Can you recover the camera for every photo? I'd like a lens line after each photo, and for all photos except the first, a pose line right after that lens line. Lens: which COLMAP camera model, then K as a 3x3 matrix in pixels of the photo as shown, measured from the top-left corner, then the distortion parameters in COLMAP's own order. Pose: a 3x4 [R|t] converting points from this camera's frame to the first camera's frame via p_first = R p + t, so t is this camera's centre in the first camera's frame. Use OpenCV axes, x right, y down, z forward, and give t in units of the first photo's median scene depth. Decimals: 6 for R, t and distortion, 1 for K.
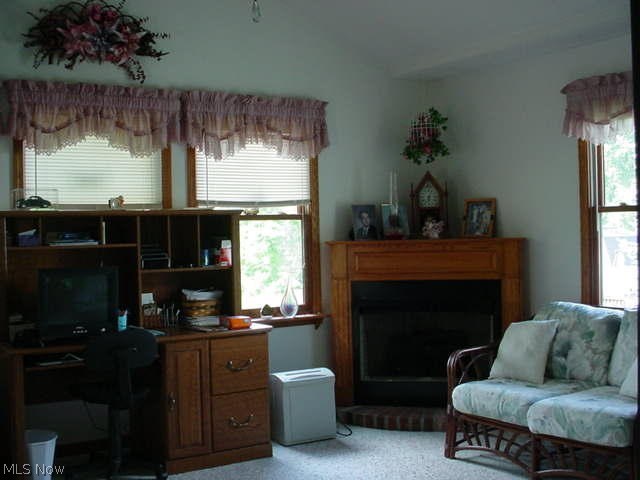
lens RADIAL K [[809.1, 0, 320.0], [0, 809.1, 240.0], [0, 0, 1]] dist [-0.223479, 0.225562]
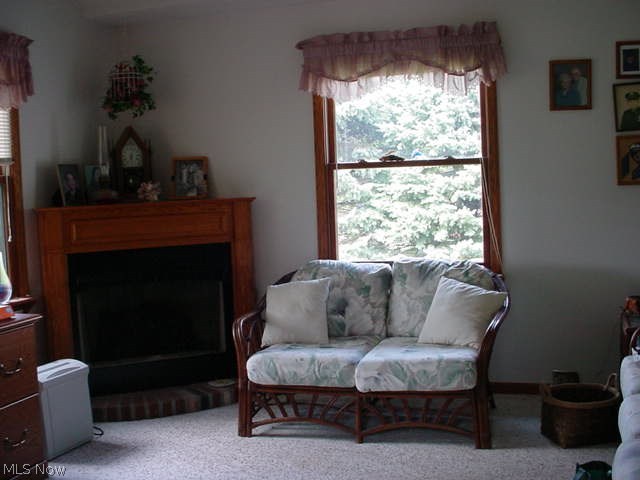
lens RADIAL K [[809.1, 0, 320.0], [0, 809.1, 240.0], [0, 0, 1]] dist [-0.223479, 0.225562]
pose [[0.773300, -0.052451, 0.631867, -0.316084], [0.030430, 0.998494, 0.045644, 0.007147], [-0.633310, -0.016069, 0.773731, 0.214494]]
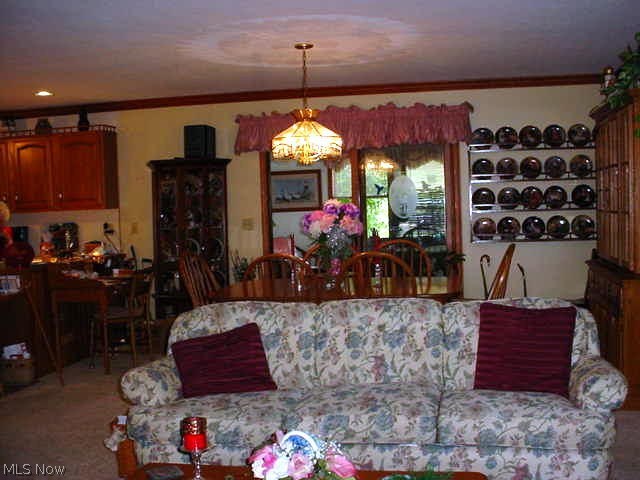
lens RADIAL K [[809.1, 0, 320.0], [0, 809.1, 240.0], [0, 0, 1]] dist [-0.223479, 0.225562]
pose [[0.734024, 0.023461, -0.678718, 1.092771], [0.011087, 0.998856, 0.046517, -0.007350], [0.679033, -0.041670, 0.732924, -1.007911]]
